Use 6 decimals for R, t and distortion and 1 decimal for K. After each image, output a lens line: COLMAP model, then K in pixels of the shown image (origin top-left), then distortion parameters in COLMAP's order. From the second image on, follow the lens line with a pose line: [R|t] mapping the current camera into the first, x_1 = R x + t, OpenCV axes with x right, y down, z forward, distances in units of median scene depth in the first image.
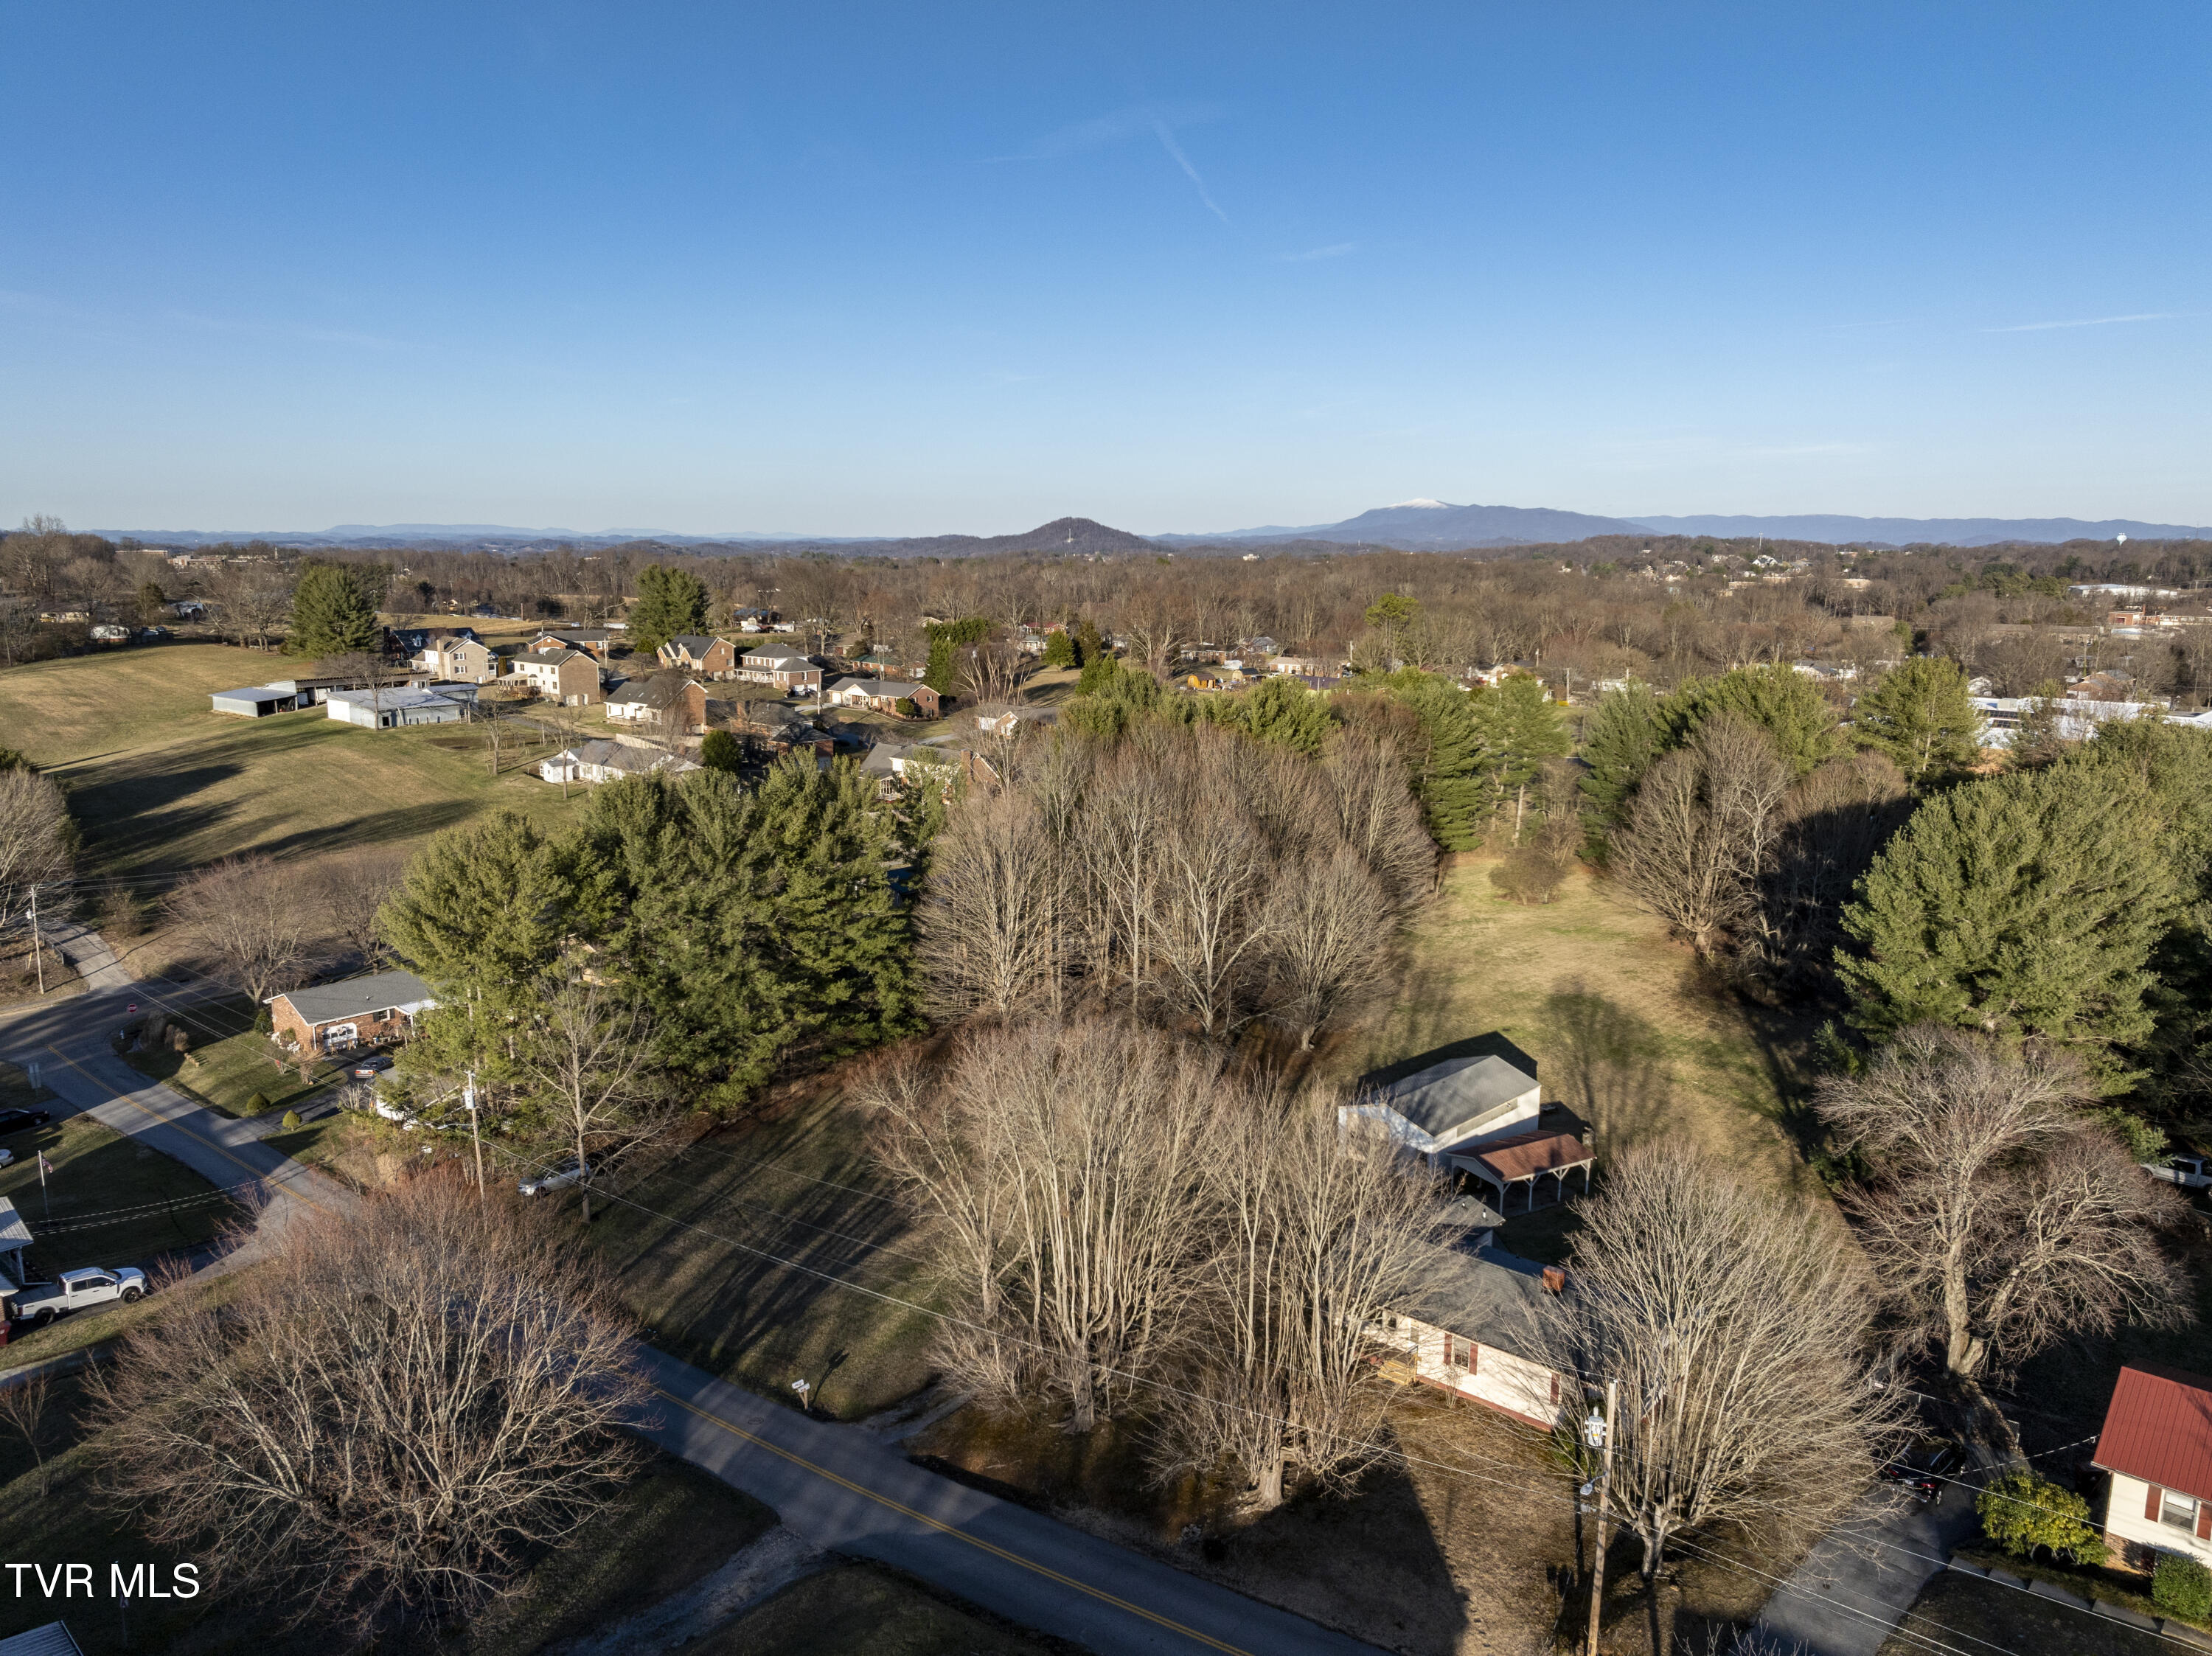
lens RADIAL K [[1555.2, 0, 1114.5], [0, 1555.2, 820.5], [0, 0, 1]] dist [-0.030085, -0.010724]
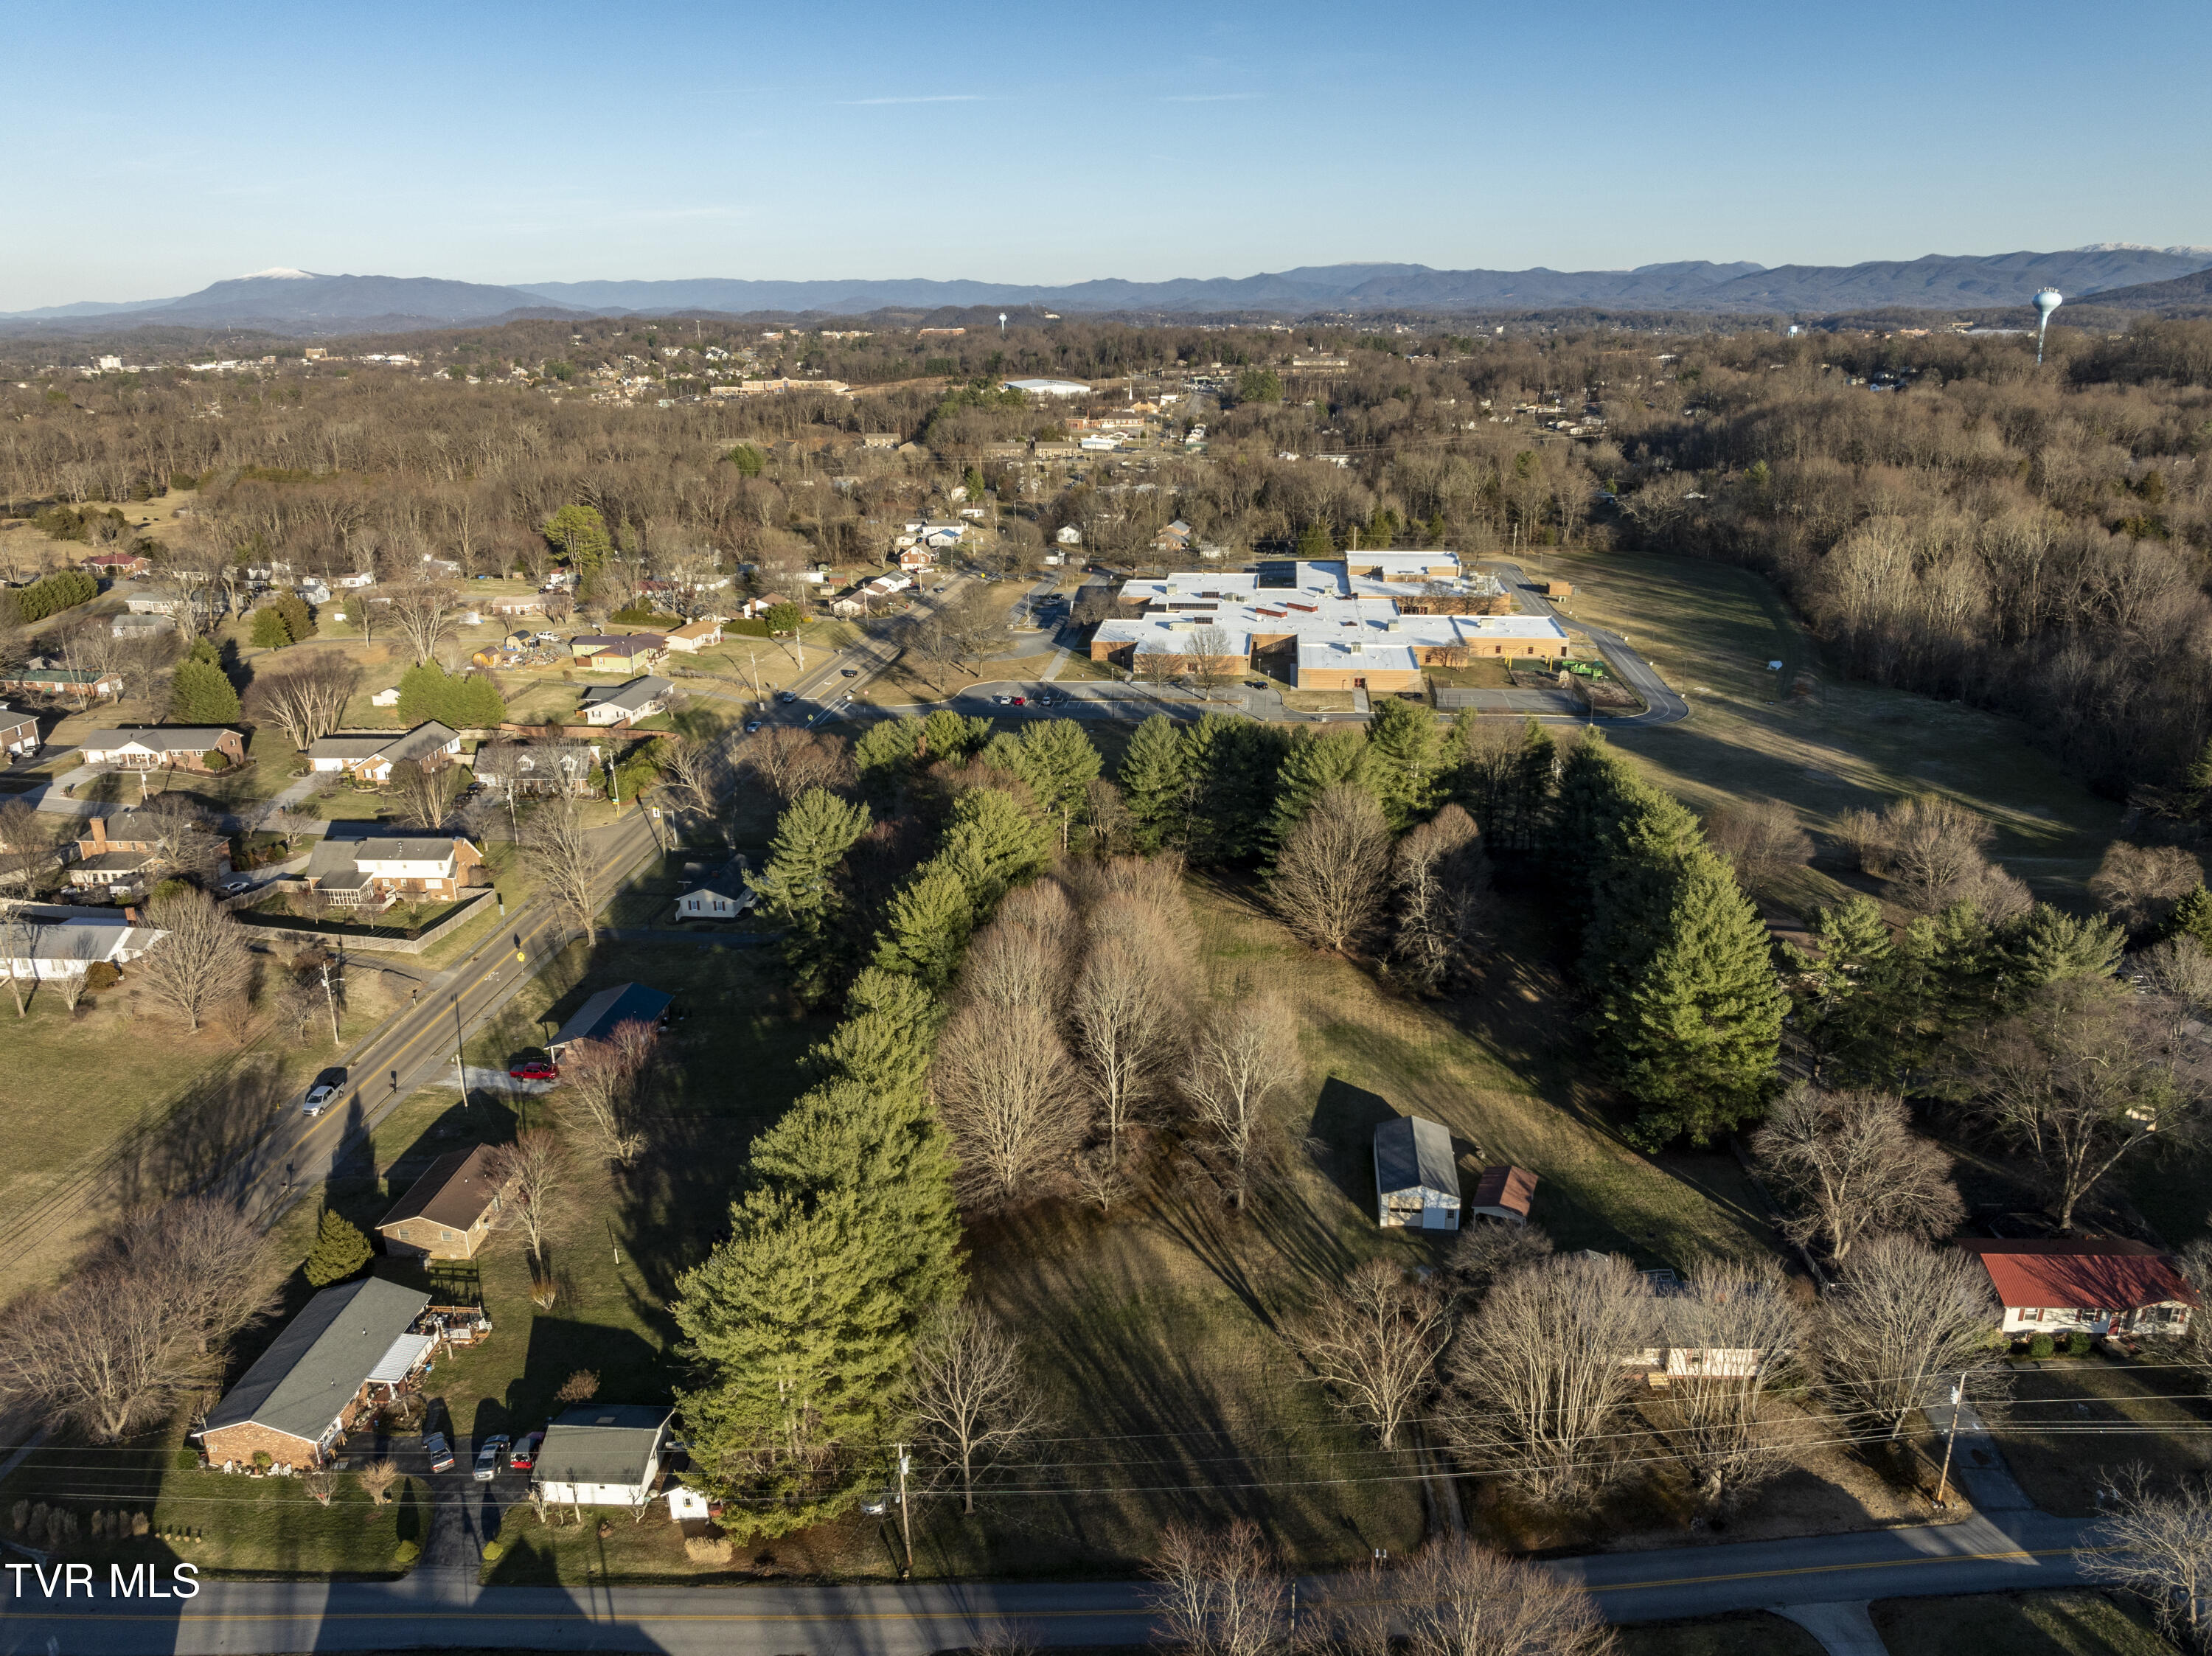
lens RADIAL K [[1555.2, 0, 1114.5], [0, 1555.2, 820.5], [0, 0, 1]] dist [-0.030085, -0.010724]
pose [[0.785200, -0.207153, 0.583566, -0.273706], [0.122291, 0.975700, 0.181807, -0.149020], [-0.607047, -0.071390, 0.791453, 0.013617]]
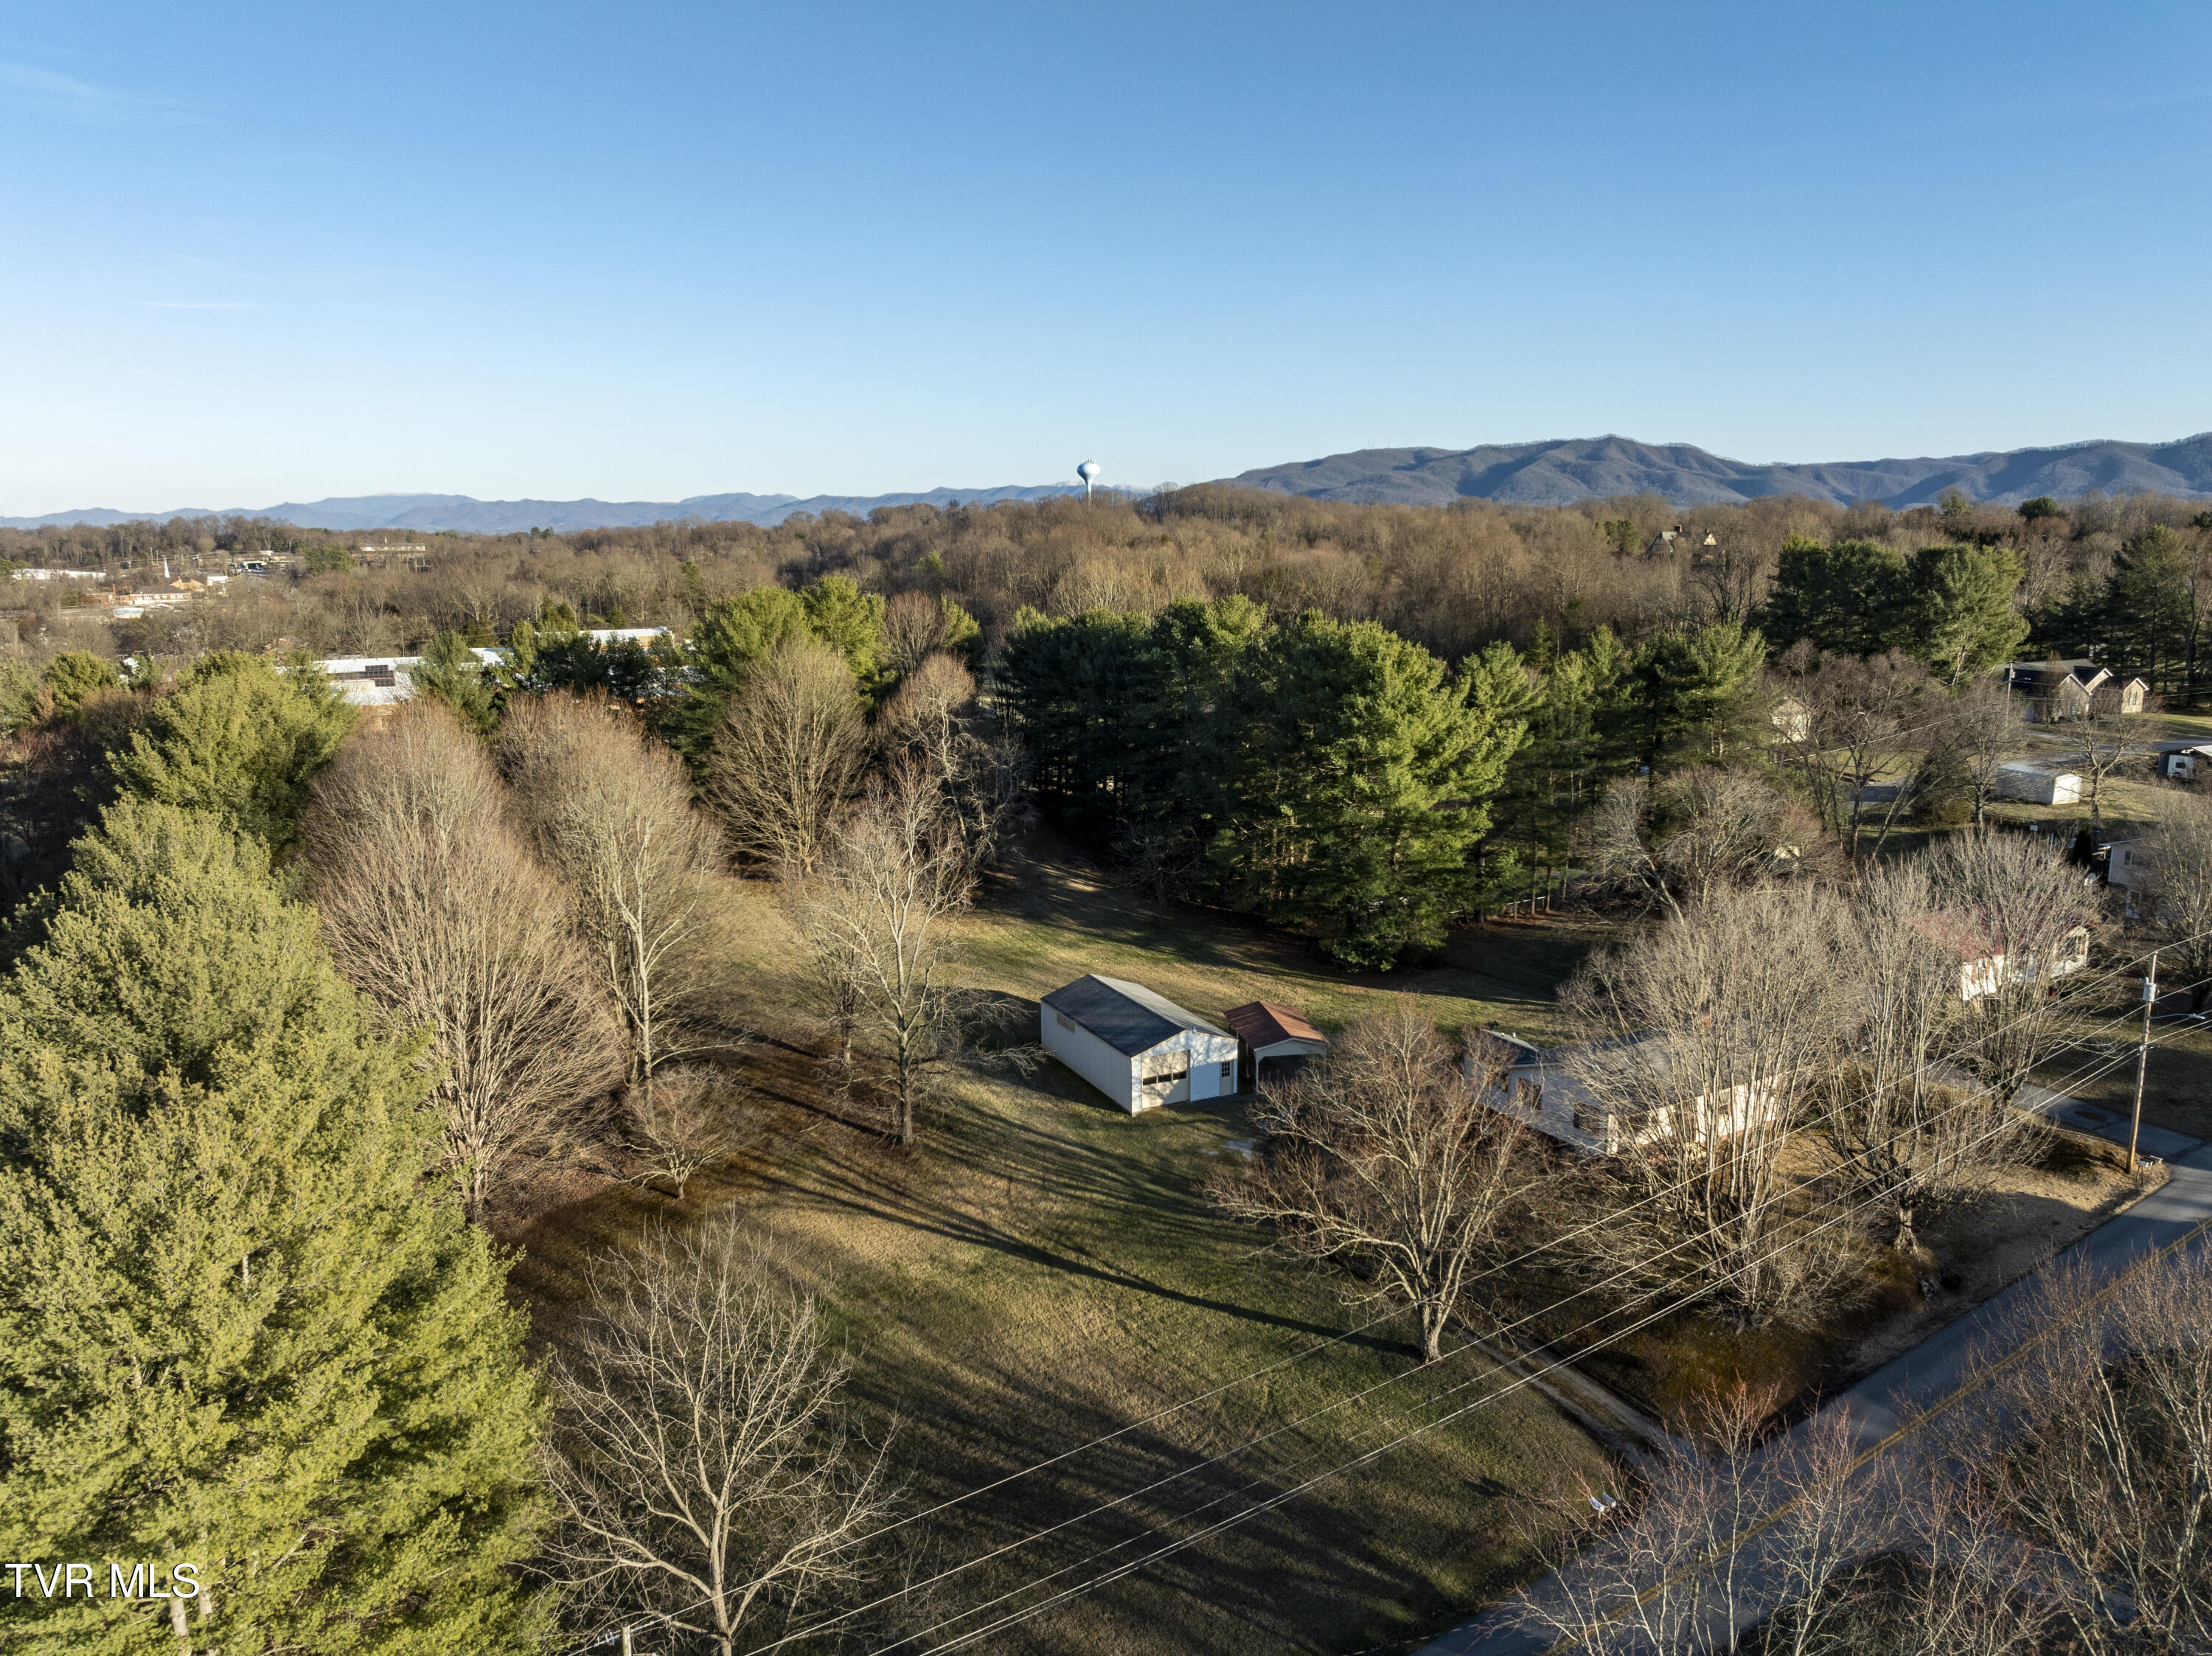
lens RADIAL K [[1555.2, 0, 1114.5], [0, 1555.2, 820.5], [0, 0, 1]] dist [-0.030085, -0.010724]
pose [[0.320869, -0.179207, 0.930015, -0.225430], [0.173138, 0.976488, 0.128427, -0.022558], [-0.931164, 0.119813, 0.344352, 0.229672]]
